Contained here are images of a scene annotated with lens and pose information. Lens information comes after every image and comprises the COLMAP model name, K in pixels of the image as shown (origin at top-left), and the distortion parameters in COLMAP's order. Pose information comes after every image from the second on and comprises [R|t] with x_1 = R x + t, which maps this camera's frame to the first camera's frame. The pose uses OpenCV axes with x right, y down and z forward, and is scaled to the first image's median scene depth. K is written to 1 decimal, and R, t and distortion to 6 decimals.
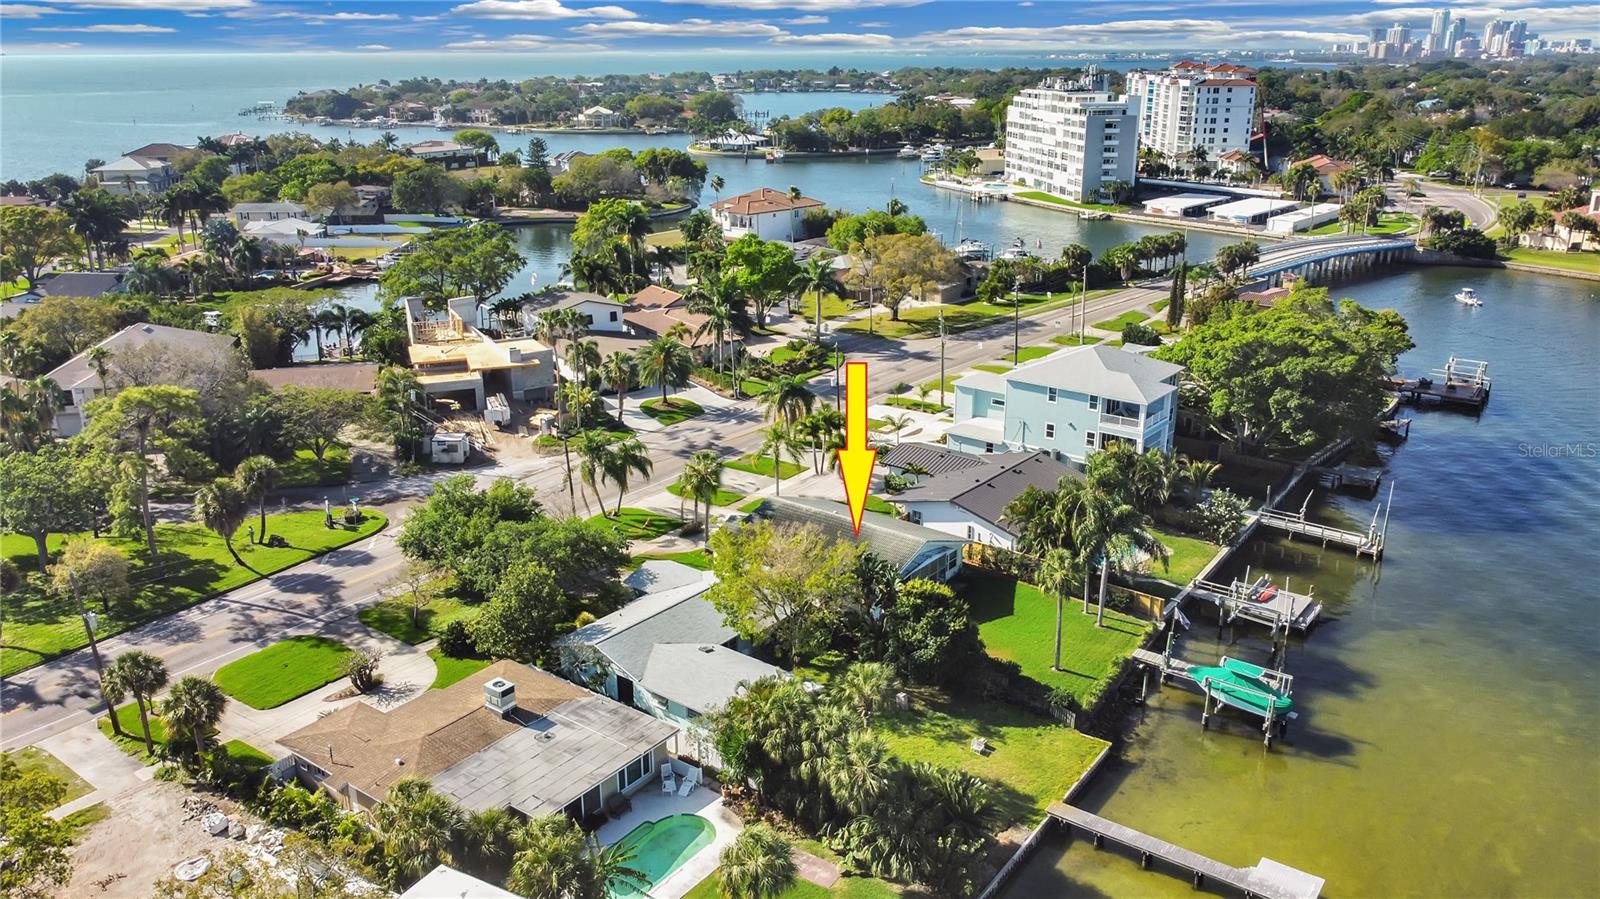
lens RADIAL K [[1212.8, 0, 800.0], [0, 1212.8, 449.5], [0, 0, 1]] dist [0.008529, -0.005565]
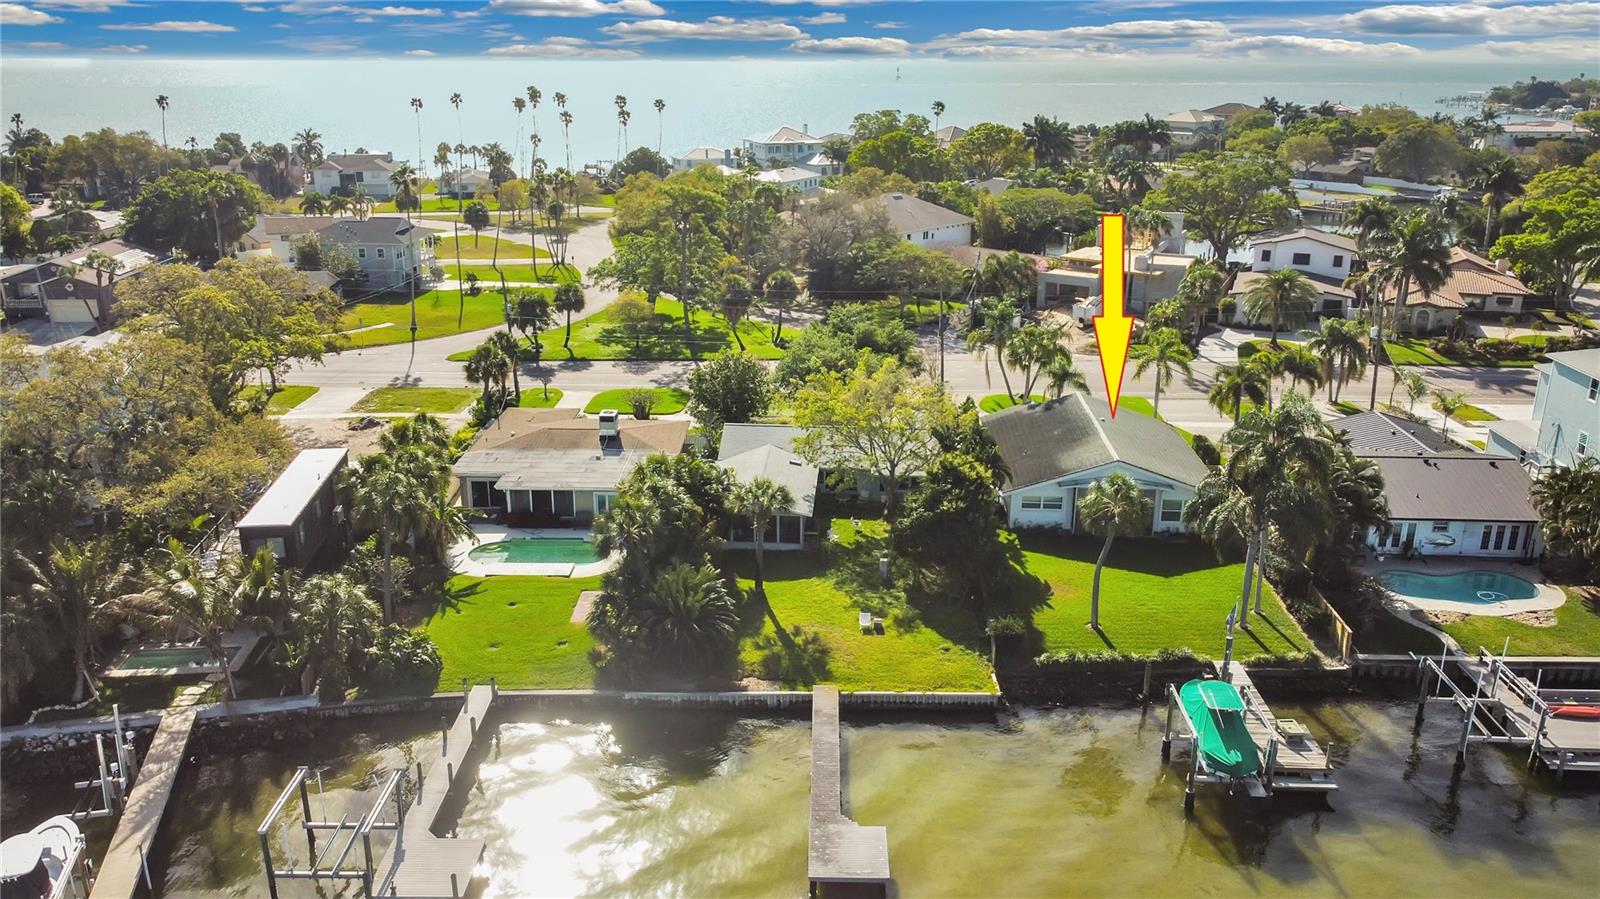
lens RADIAL K [[1230.2, 0, 799.6], [0, 1230.2, 397.1], [0, 0, 1]] dist [0.010709, -0.003485]
pose [[0.571509, 0.227294, -0.788489, 0.411013], [-0.265062, 0.960499, 0.084758, 0.013933], [0.776608, 0.160558, 0.609181, 0.208817]]
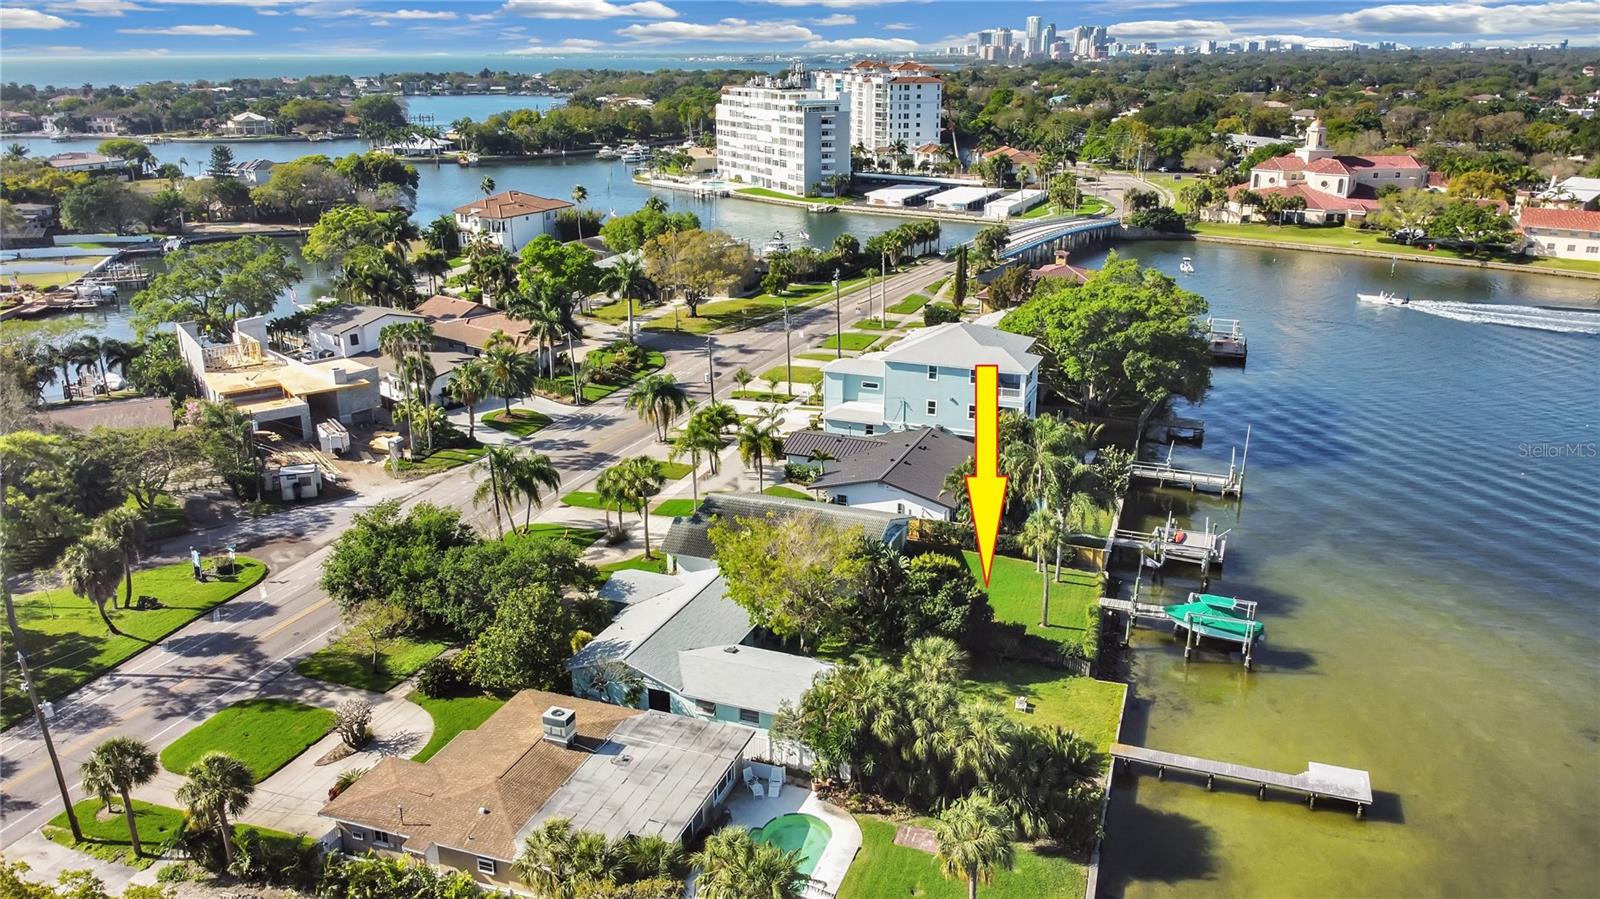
lens RADIAL K [[1212.8, 0, 800.0], [0, 1212.8, 449.5], [0, 0, 1]] dist [0.008529, -0.005565]
pose [[0.958910, -0.089831, 0.269115, -0.154482], [0.090463, 0.995849, 0.010079, -0.000284], [-0.268903, 0.014680, 0.963055, 0.025623]]
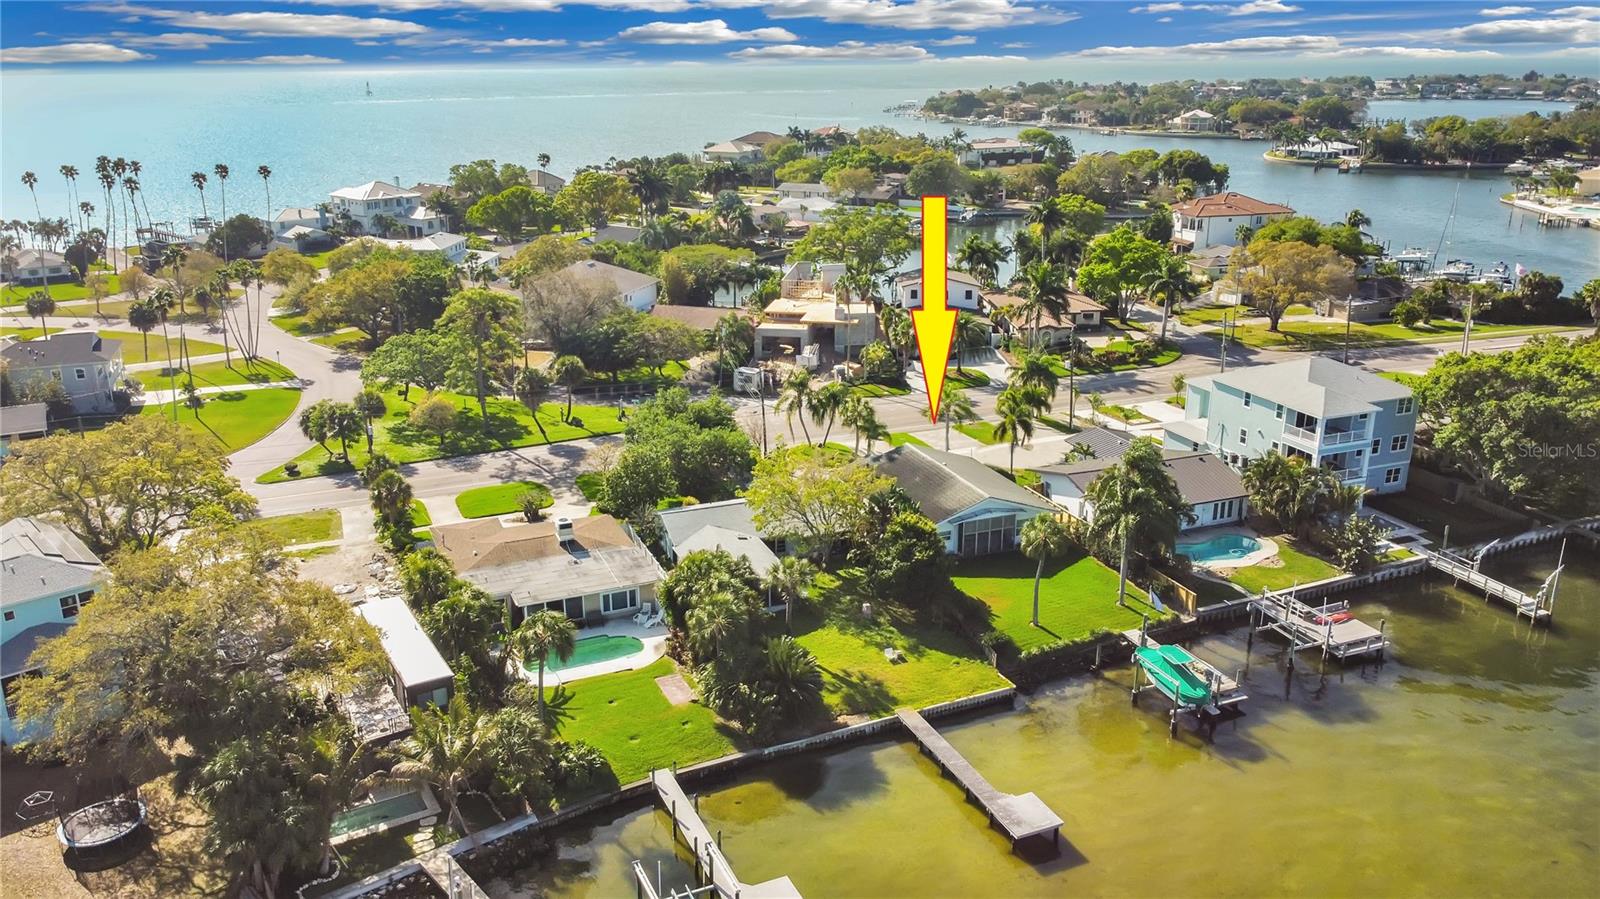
lens RADIAL K [[1230.2, 0, 799.6], [0, 1230.2, 397.1], [0, 0, 1]] dist [0.010709, -0.003485]
pose [[0.862289, 0.135746, -0.487884, 0.318109], [-0.157996, 0.987429, -0.004507, 0.012291], [0.481139, 0.080970, 0.872897, -0.038017]]
